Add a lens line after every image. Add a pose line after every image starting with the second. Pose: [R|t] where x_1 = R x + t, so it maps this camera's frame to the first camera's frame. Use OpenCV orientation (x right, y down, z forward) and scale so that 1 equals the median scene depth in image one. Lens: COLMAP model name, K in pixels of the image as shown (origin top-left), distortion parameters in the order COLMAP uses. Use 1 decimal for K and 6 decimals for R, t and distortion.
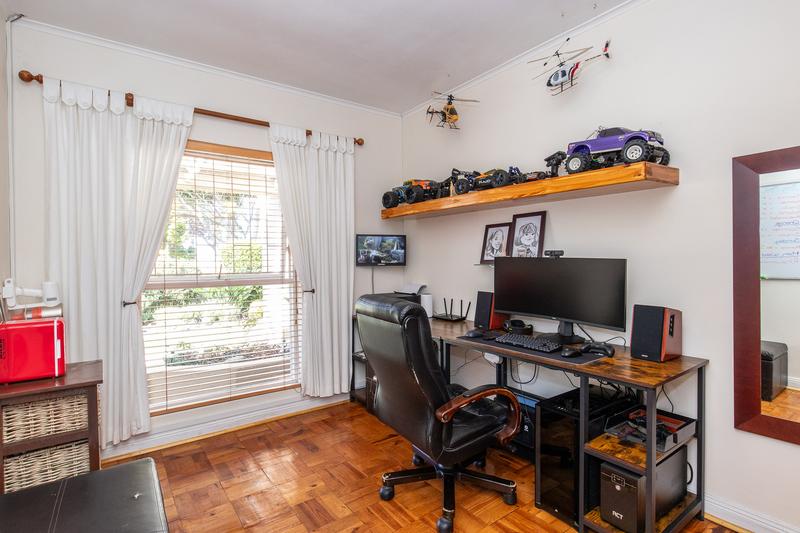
lens RADIAL K [[400.0, 0, 400.3], [0, 400.0, 264.6], [0, 0, 1]] dist [0.004005, -0.005561]
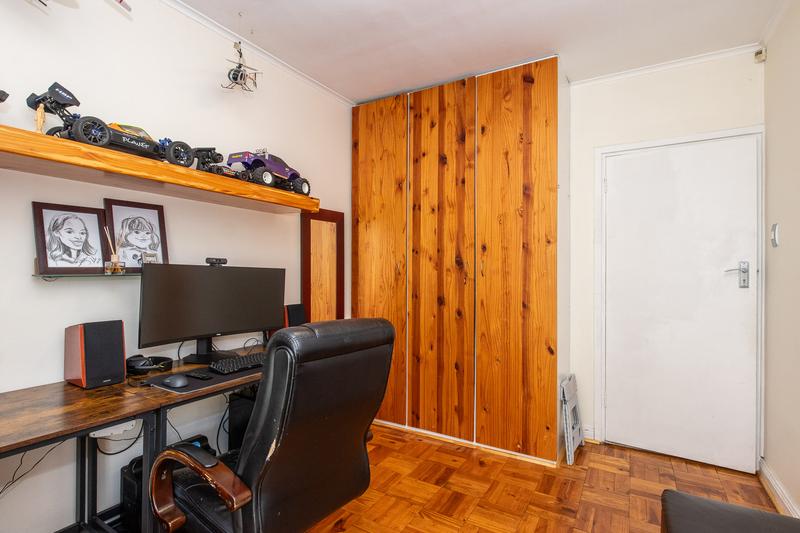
lens RADIAL K [[400.0, 0, 400.0], [0, 400.0, 269.0], [0, 0, 1]] dist [0.004005, -0.005561]
pose [[-0.387859, 0.006985, 0.921692, -0.514482], [0.010534, 0.999940, -0.003145, -0.003297], [-0.921659, 0.008489, -0.387909, 0.841749]]
